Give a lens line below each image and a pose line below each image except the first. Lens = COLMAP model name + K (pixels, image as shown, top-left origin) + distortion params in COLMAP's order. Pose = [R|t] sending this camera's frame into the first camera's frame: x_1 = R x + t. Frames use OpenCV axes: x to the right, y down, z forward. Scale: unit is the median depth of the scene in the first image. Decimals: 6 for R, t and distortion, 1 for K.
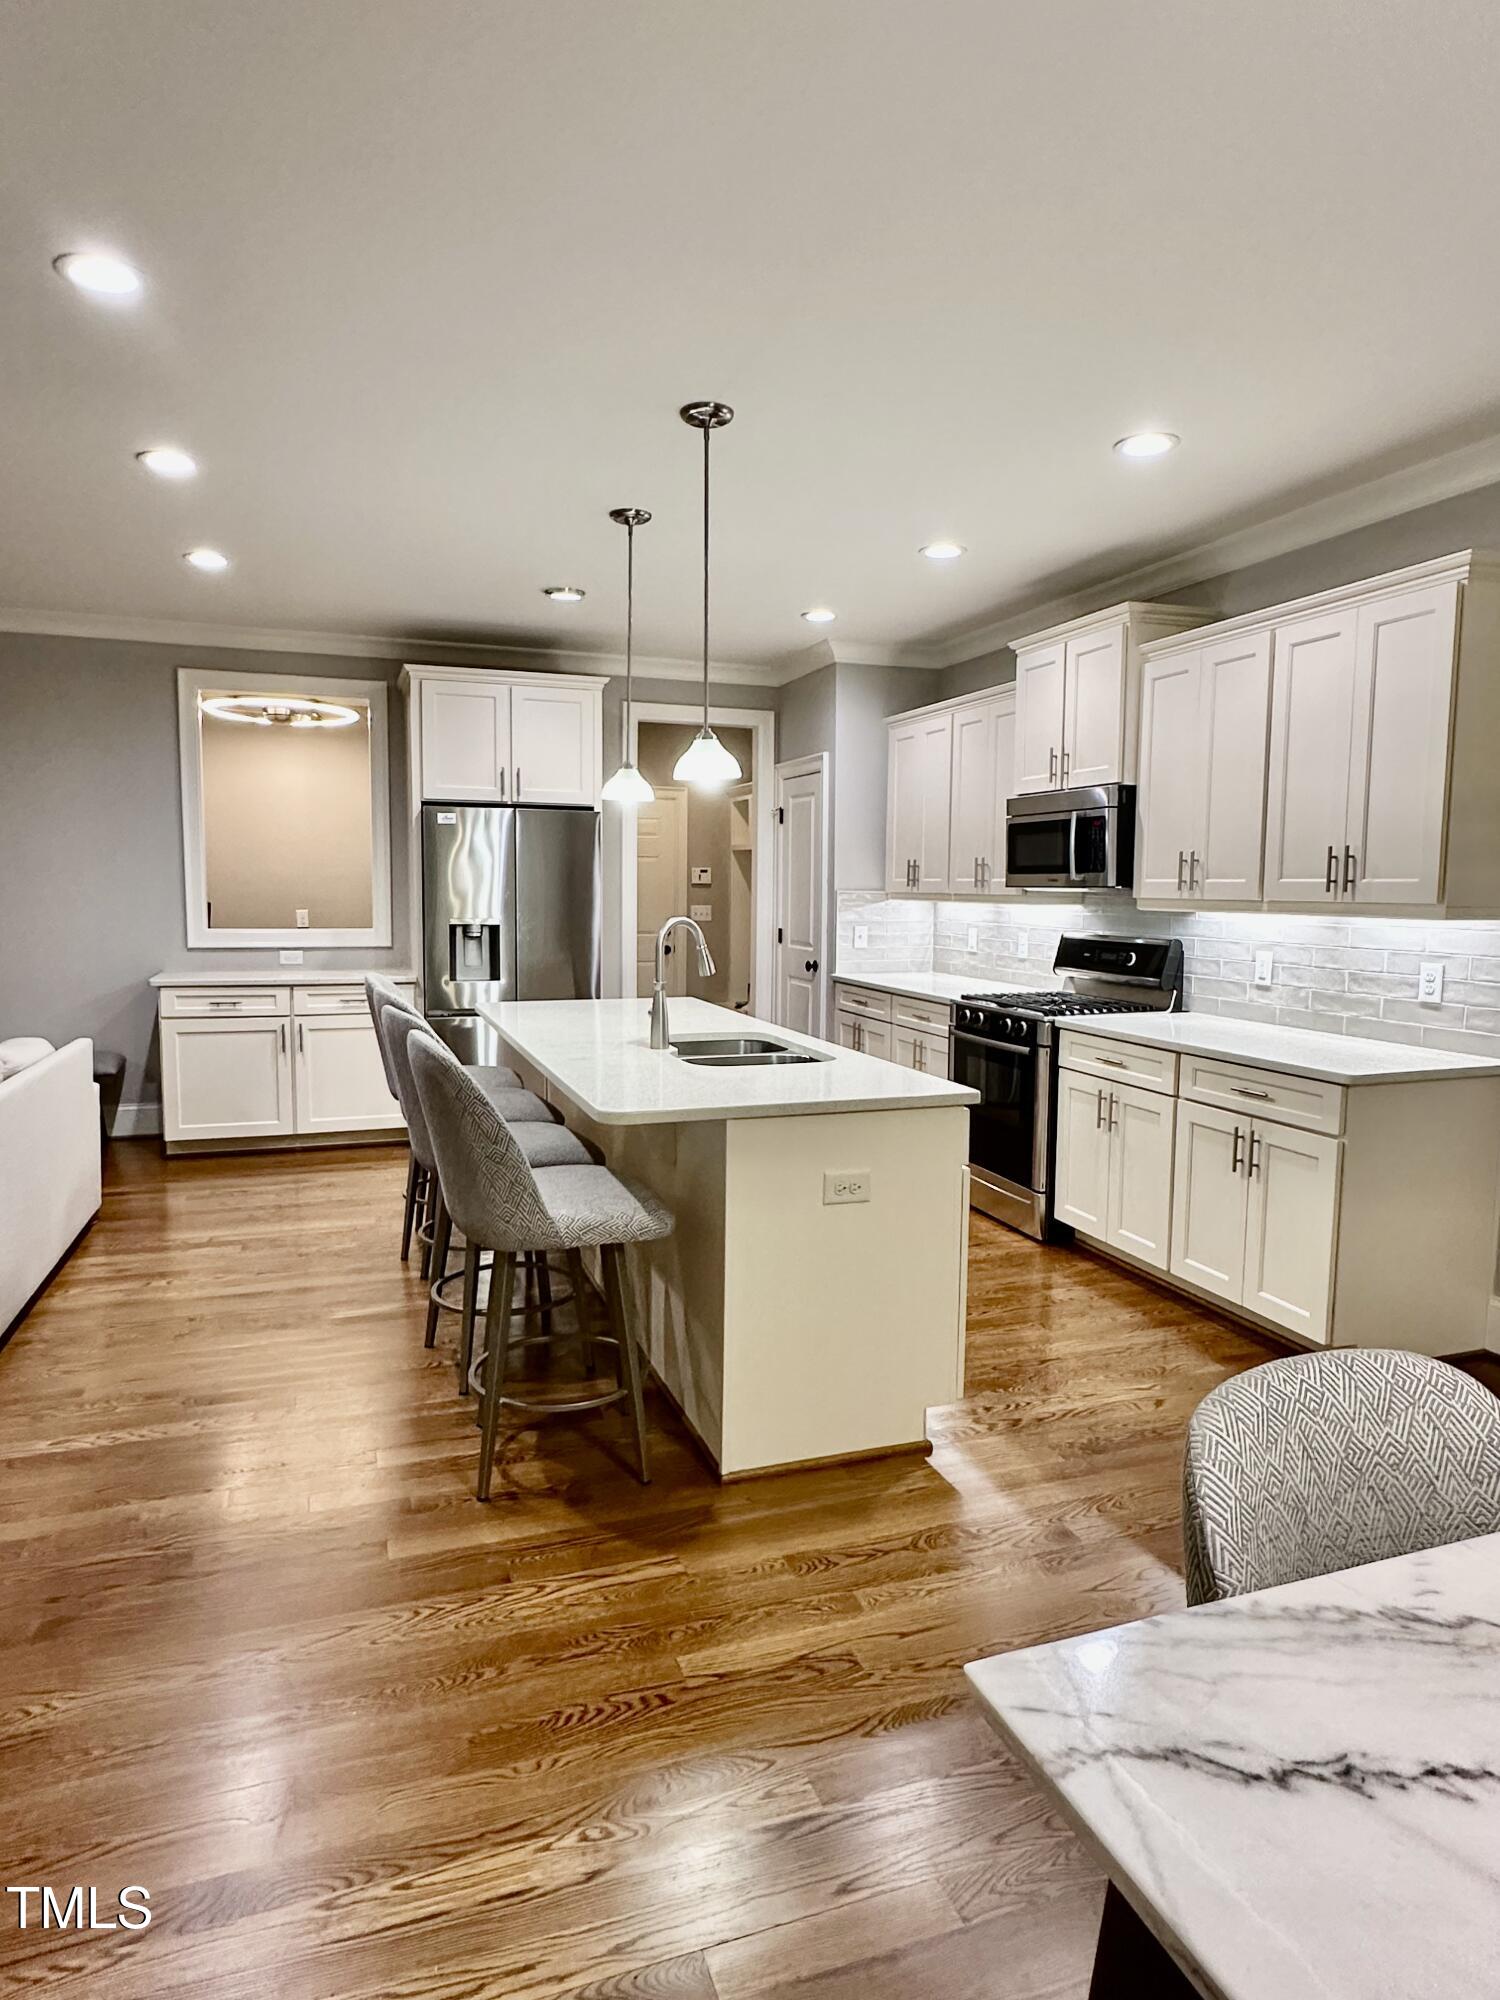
lens RADIAL K [[1169.4, 0, 756.7], [0, 1169.4, 991.8], [0, 0, 1]] dist [0.000781, -0.000239]
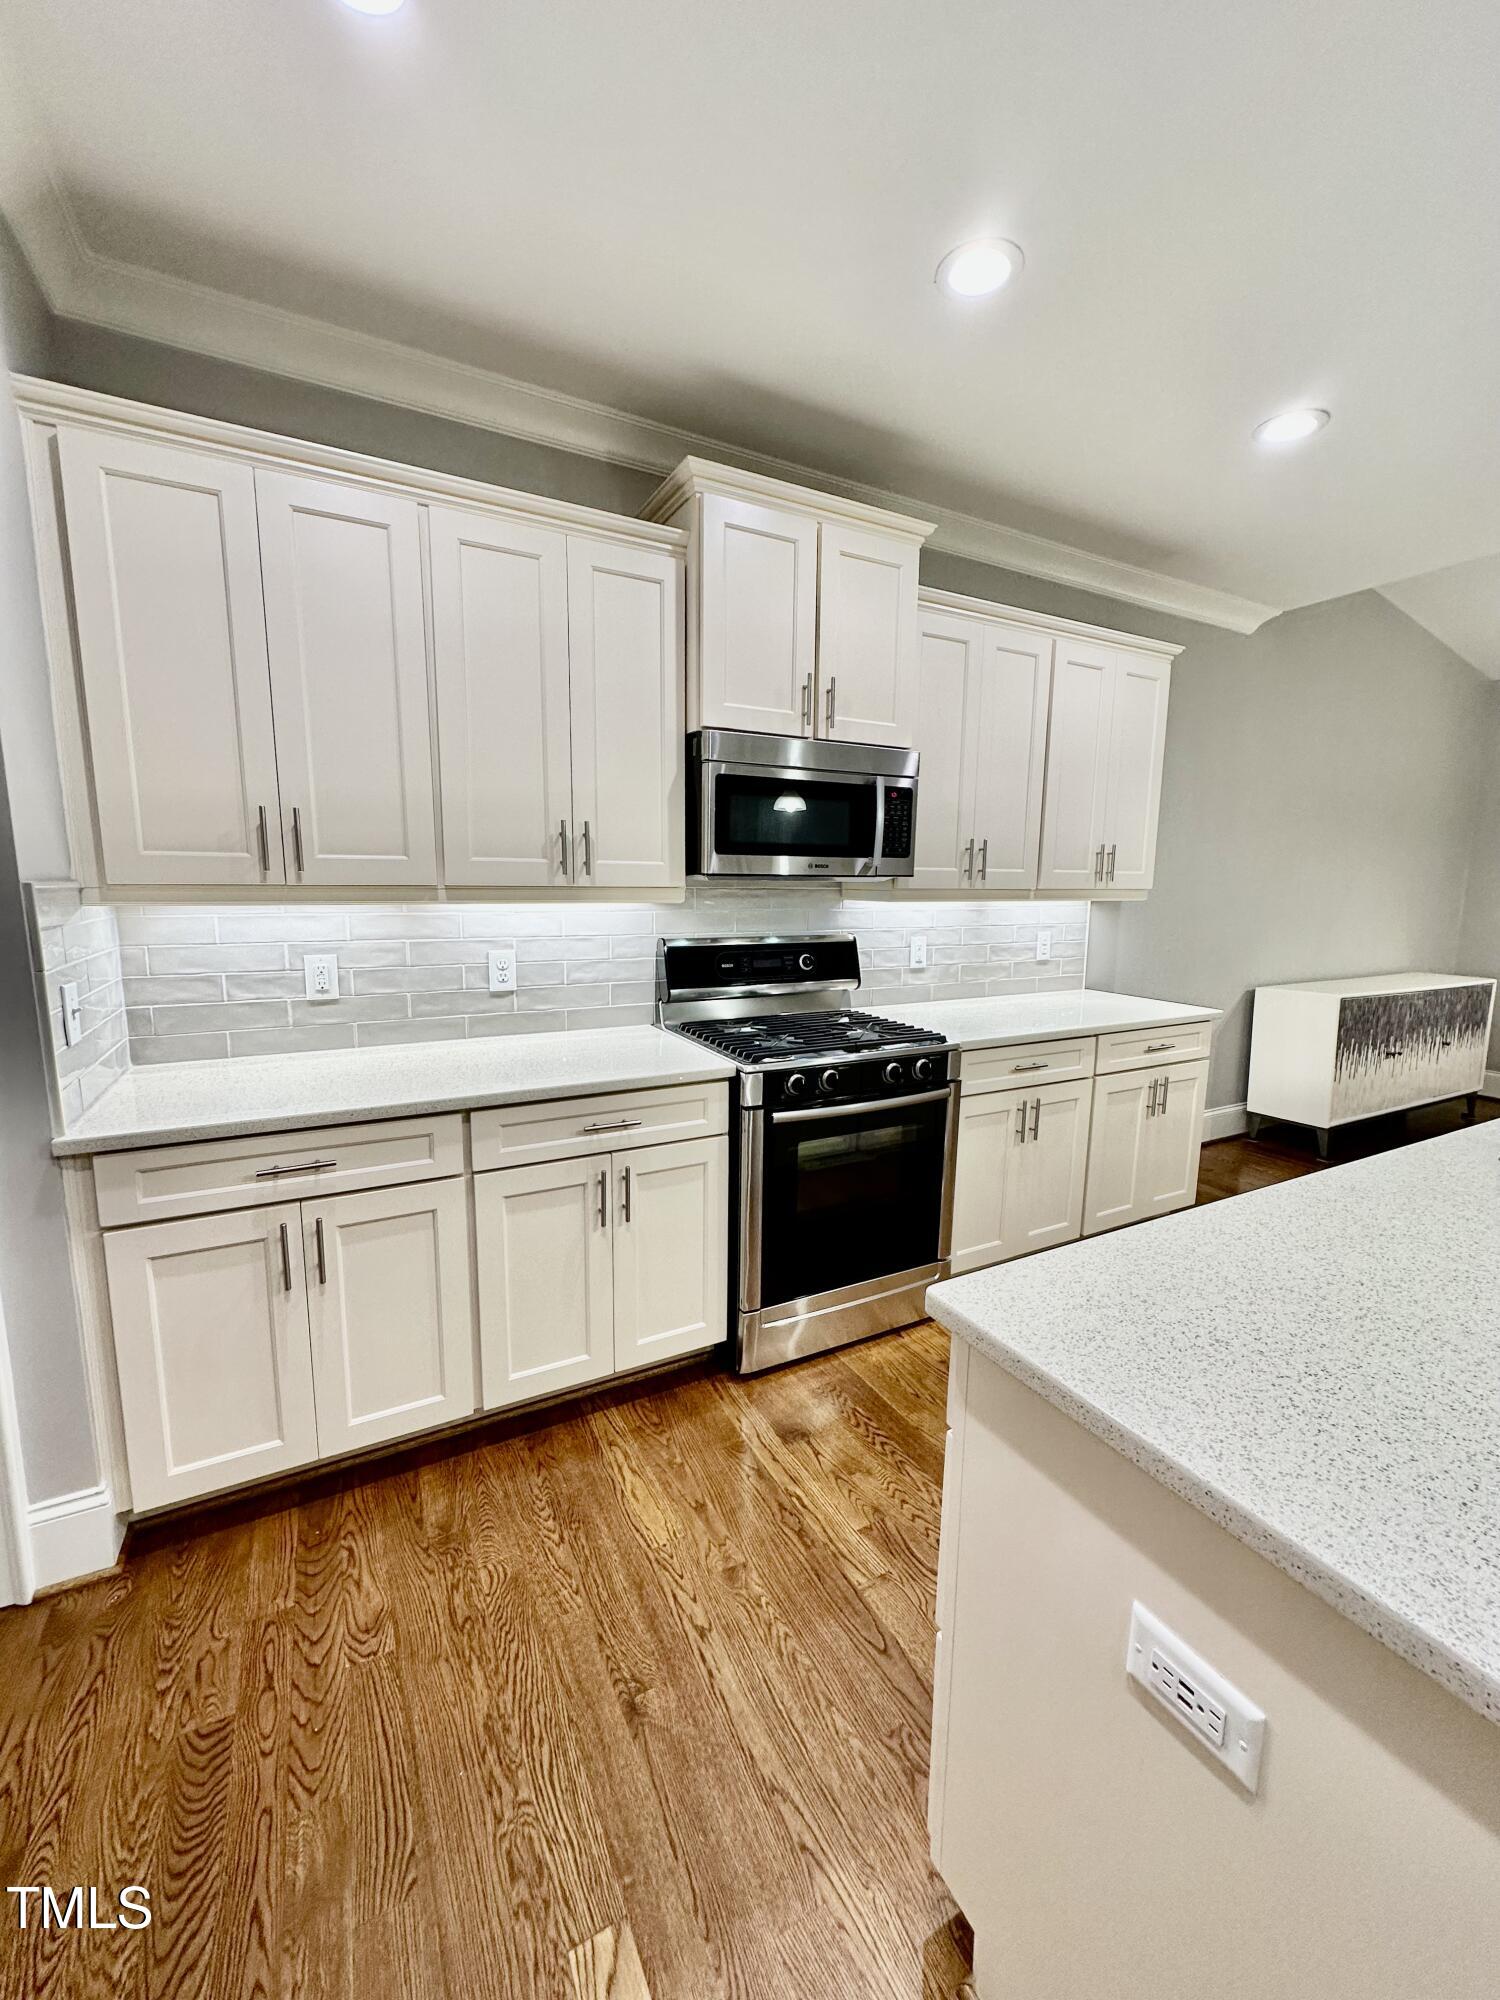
lens RADIAL K [[799.0, 0, 750.0], [0, 799.0, 1000.0], [0, 0, 1]] dist [-0.000111, -0.000014]
pose [[-0.149766, -0.160264, 0.975646, -0.305839], [0.078451, 0.981738, 0.173307, -0.134540], [-0.985604, 0.102496, -0.134458, 1.455103]]
